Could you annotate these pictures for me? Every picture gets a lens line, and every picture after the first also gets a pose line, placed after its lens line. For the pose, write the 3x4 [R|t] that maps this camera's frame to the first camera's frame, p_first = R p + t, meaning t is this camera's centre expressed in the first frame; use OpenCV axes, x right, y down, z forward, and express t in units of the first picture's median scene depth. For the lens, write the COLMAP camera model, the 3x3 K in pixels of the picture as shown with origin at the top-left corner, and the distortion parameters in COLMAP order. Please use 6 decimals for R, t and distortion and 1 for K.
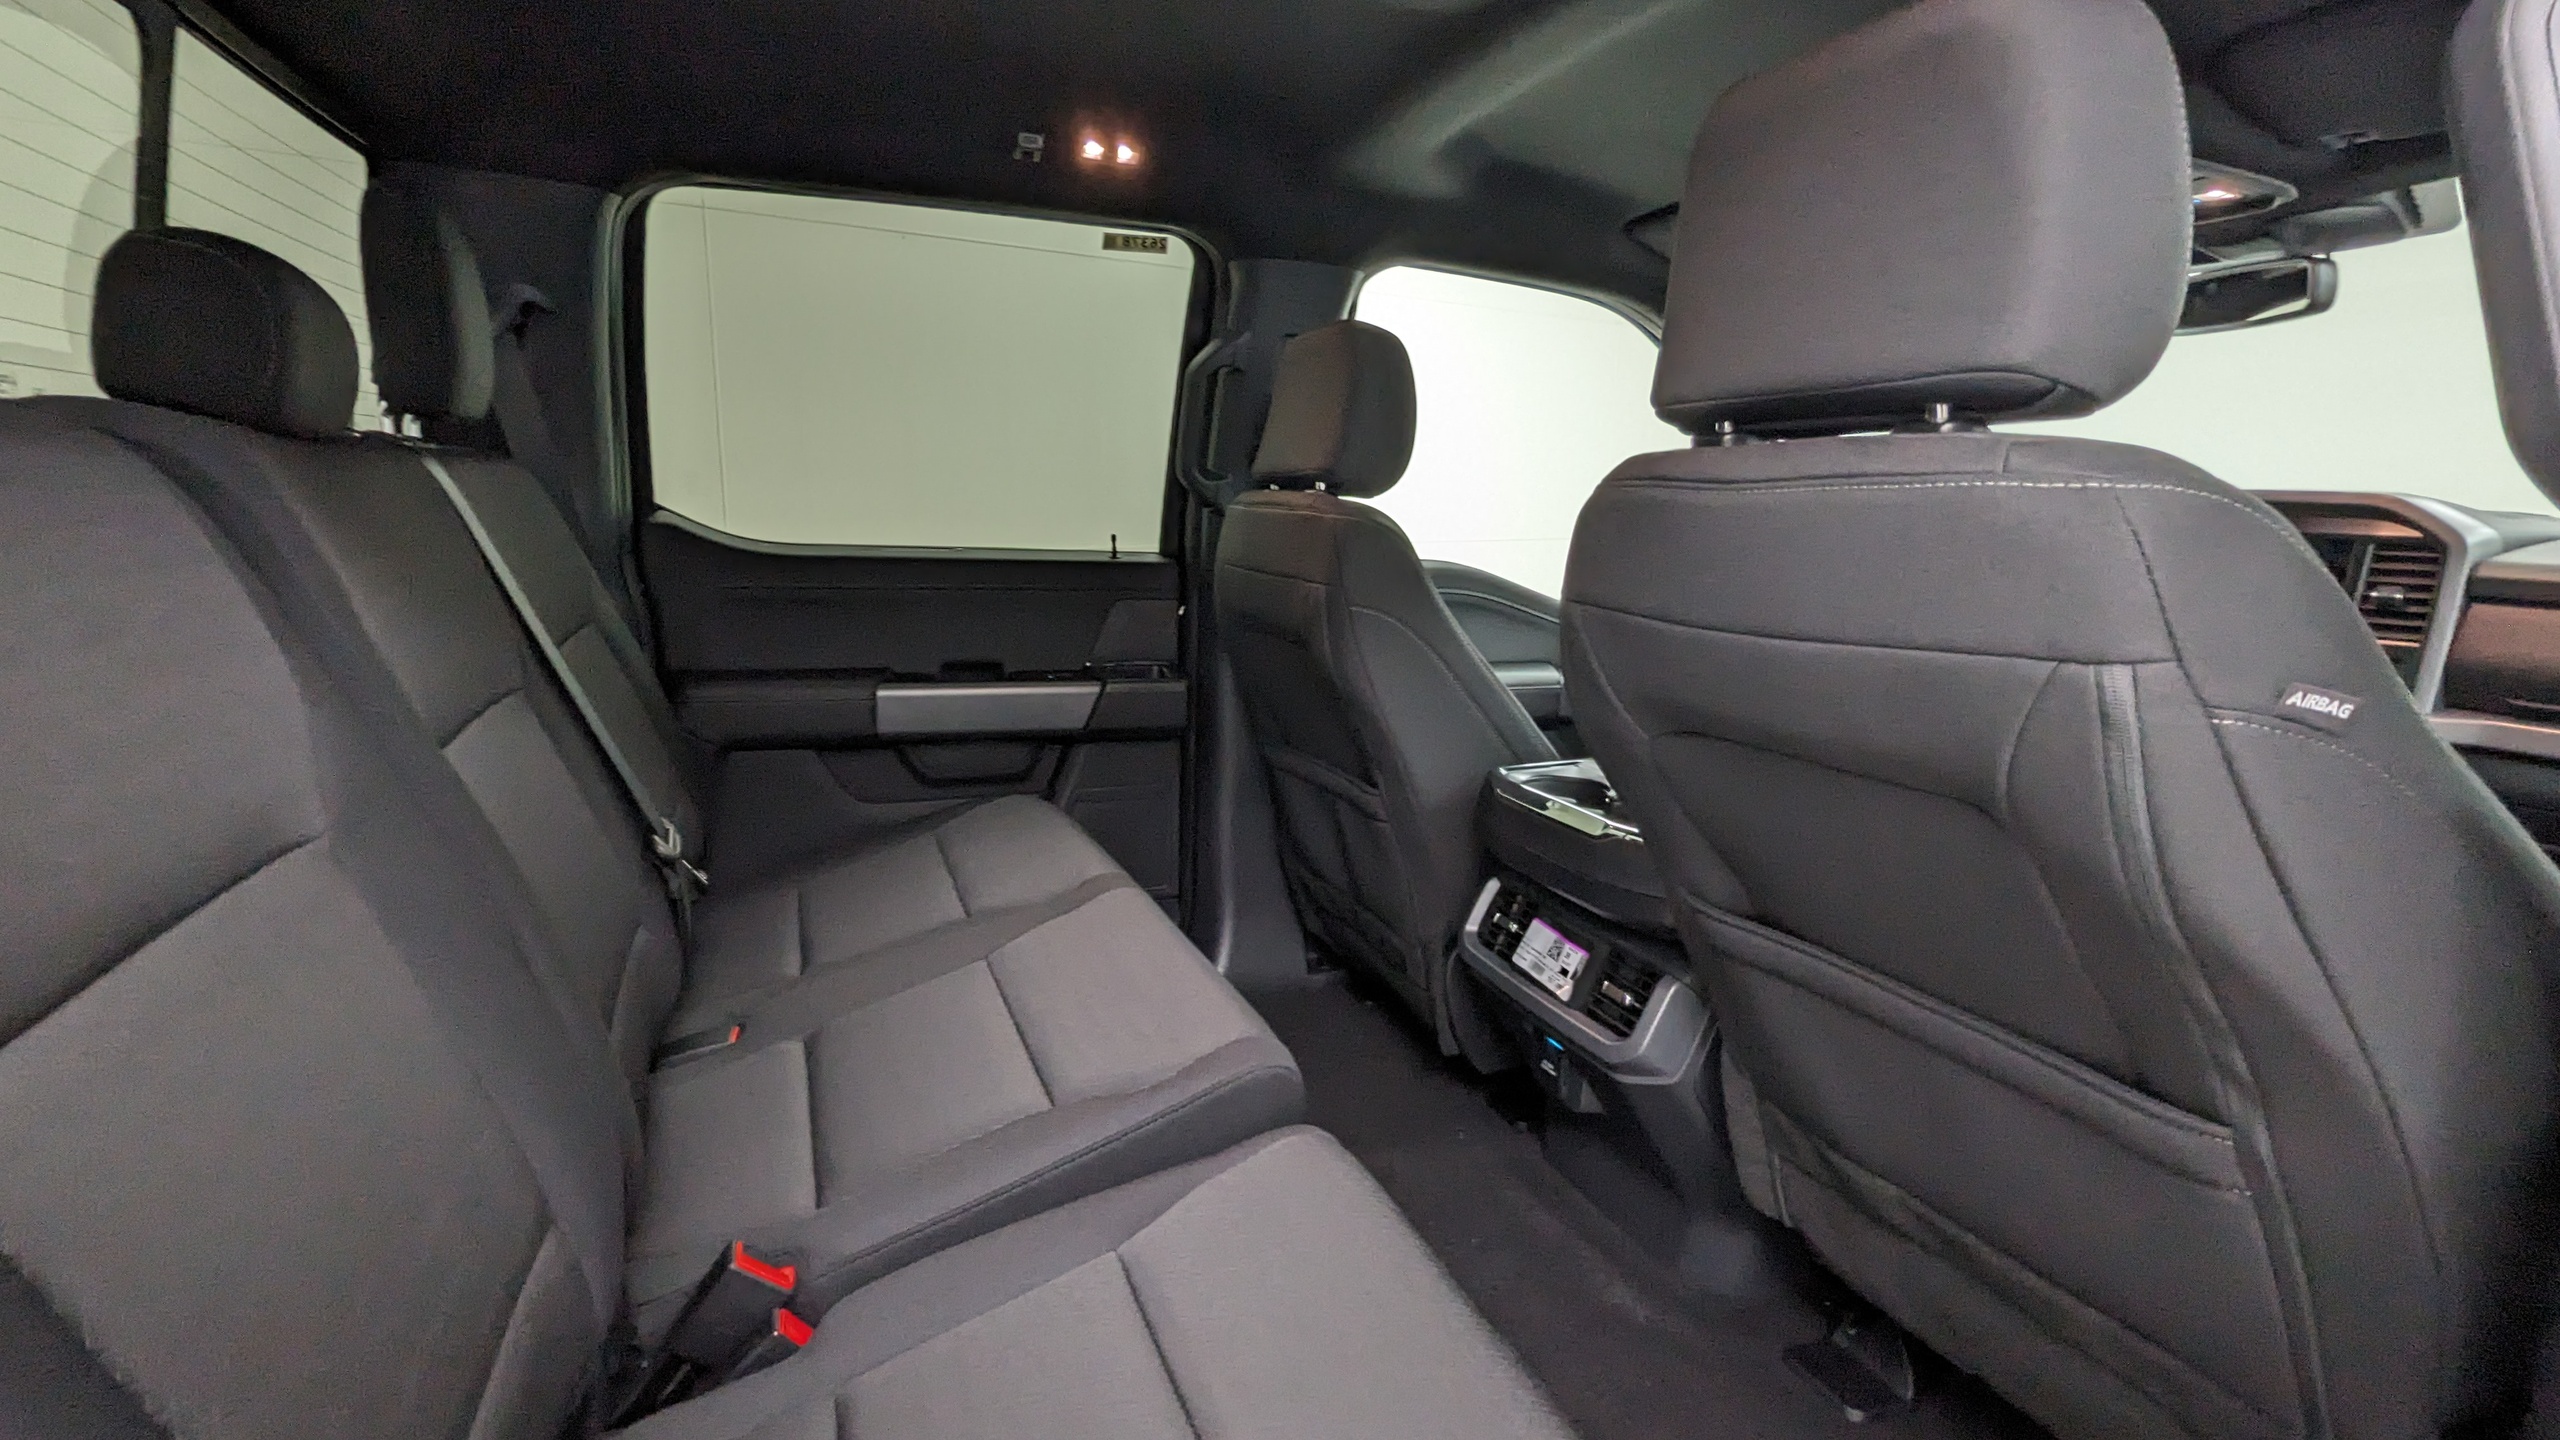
lens RADIAL K [[1218.5, 0, 1280.0], [0, 1218.5, 720.0], [0, 0, 1]] dist [0.001513, -0.001181]
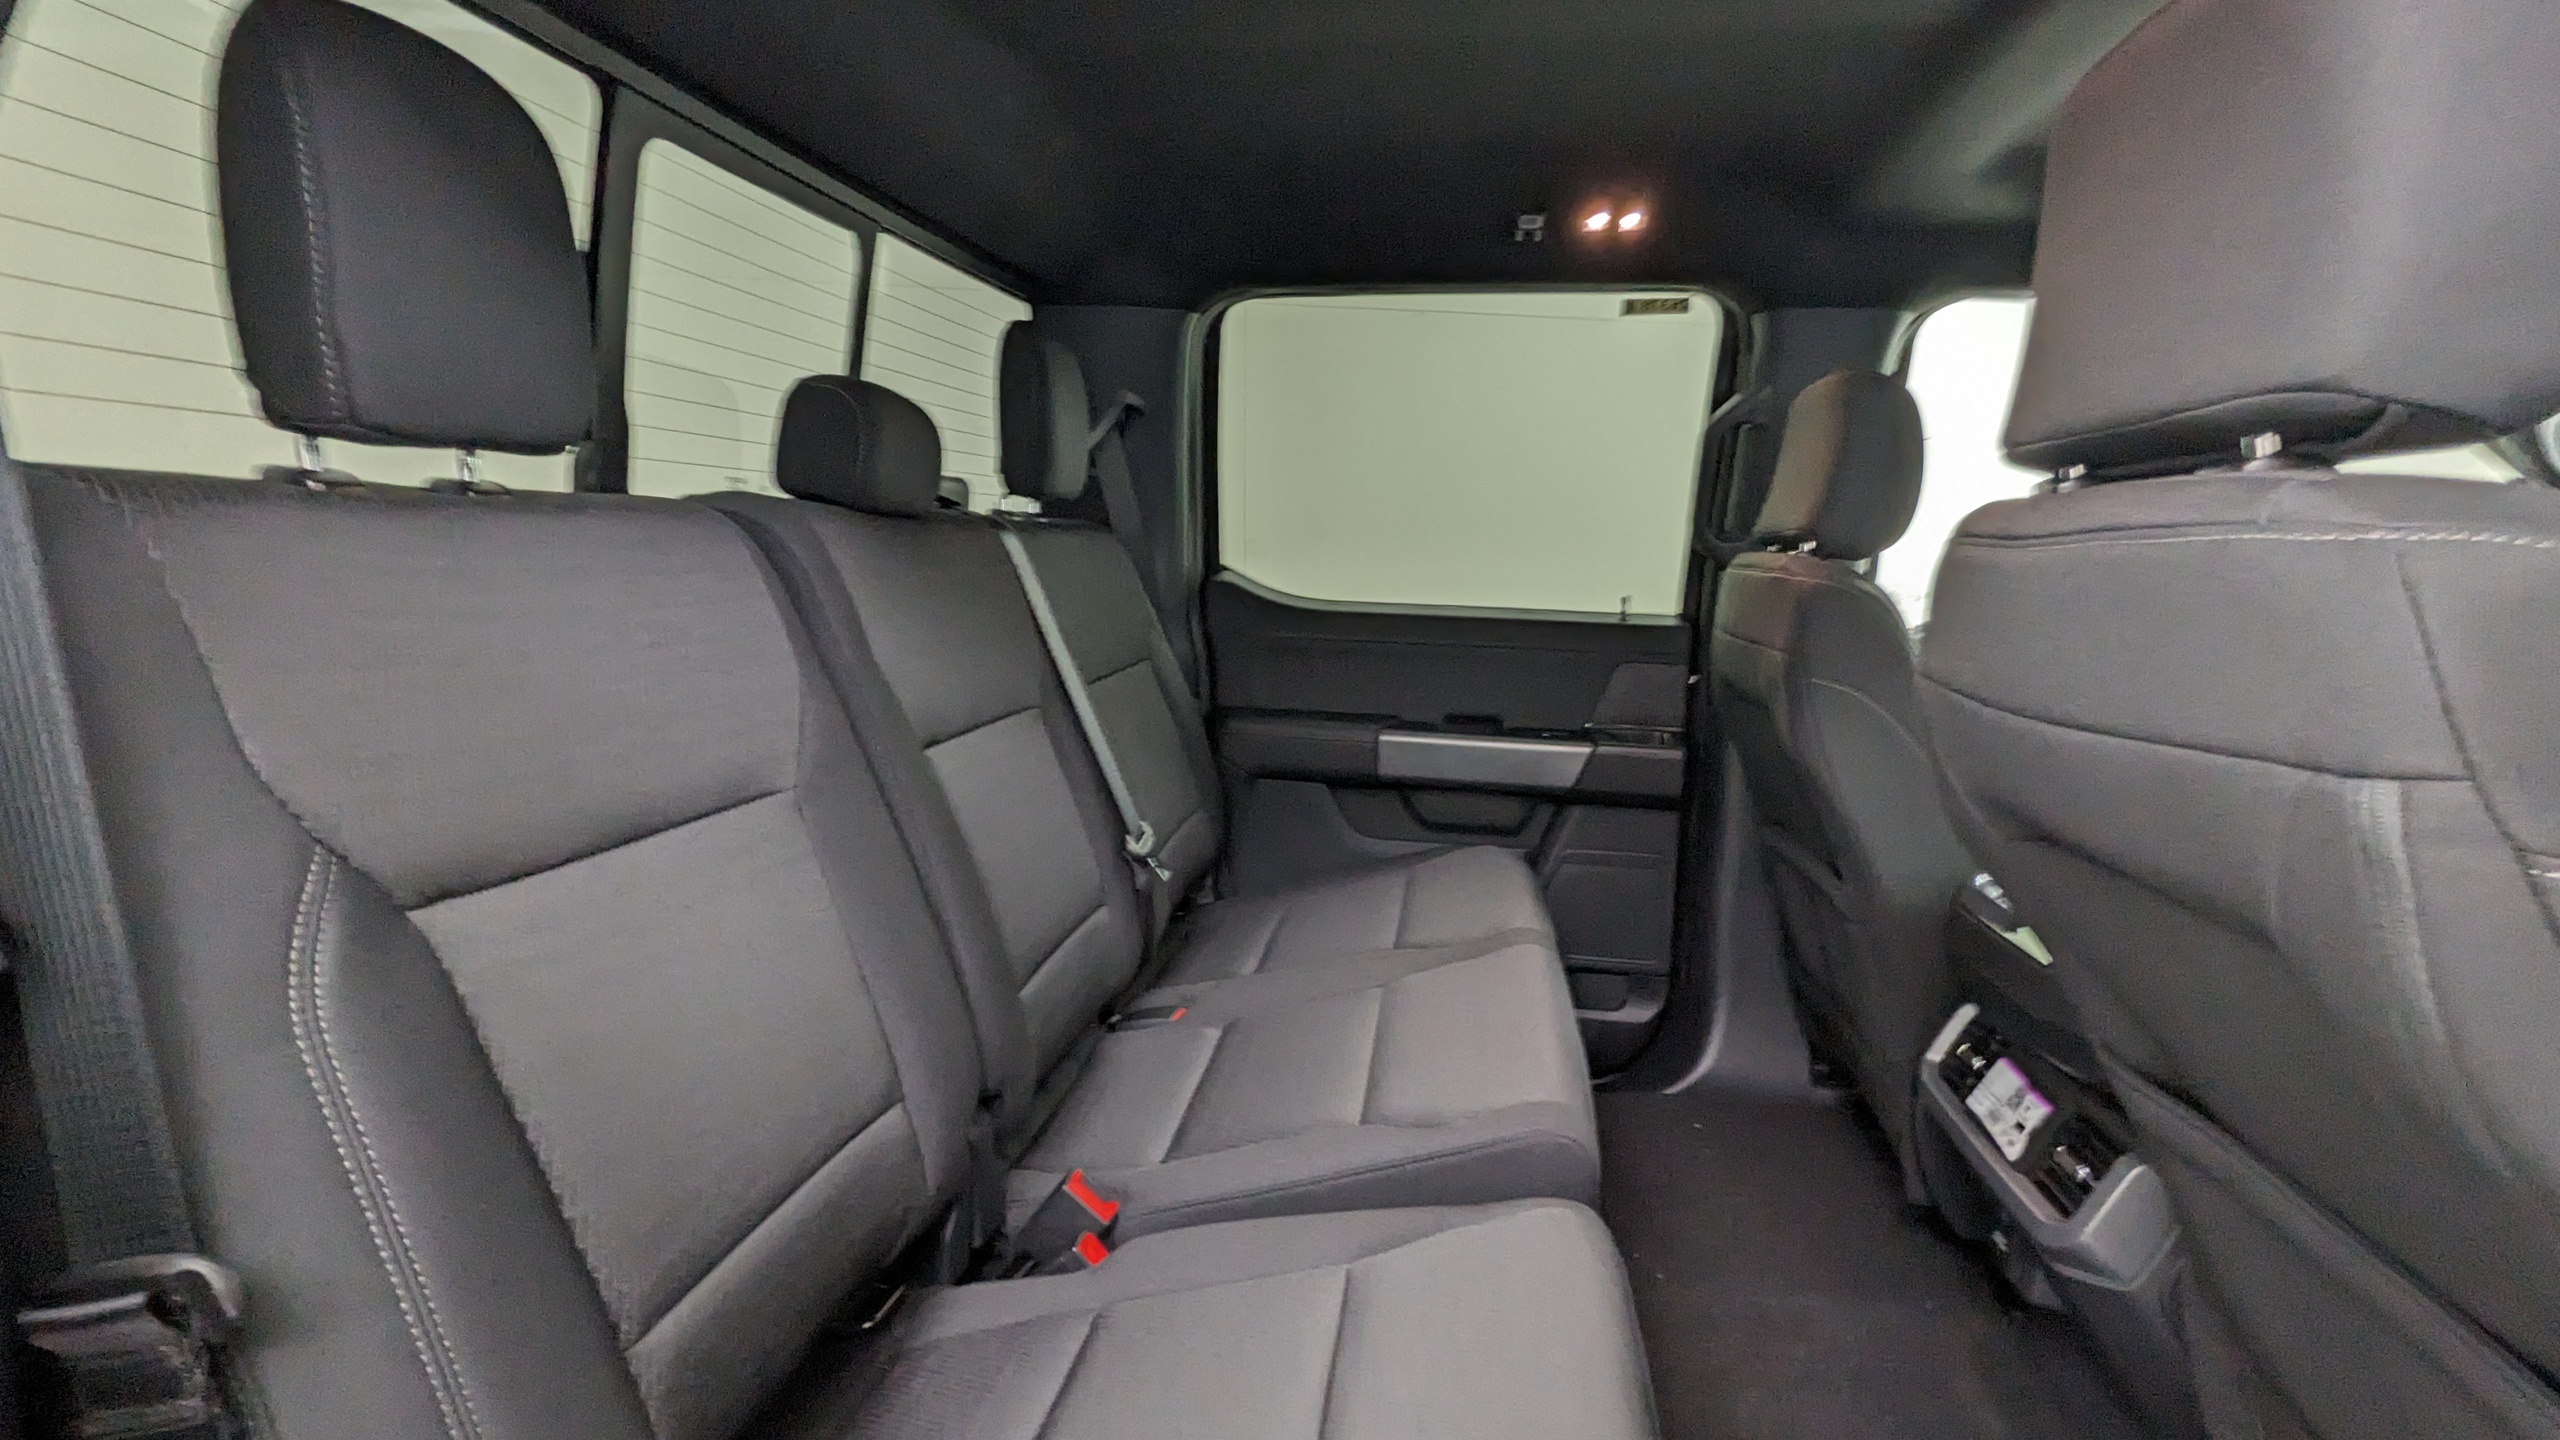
lens RADIAL K [[1218.5, 0, 1280.0], [0, 1218.5, 720.0], [0, 0, 1]] dist [0.001513, -0.001181]
pose [[0.865004, 0.065558, -0.497465, 0.163690], [-0.090882, 0.995500, -0.026836, -0.000371], [0.493467, 0.068424, 0.867069, 0.012325]]
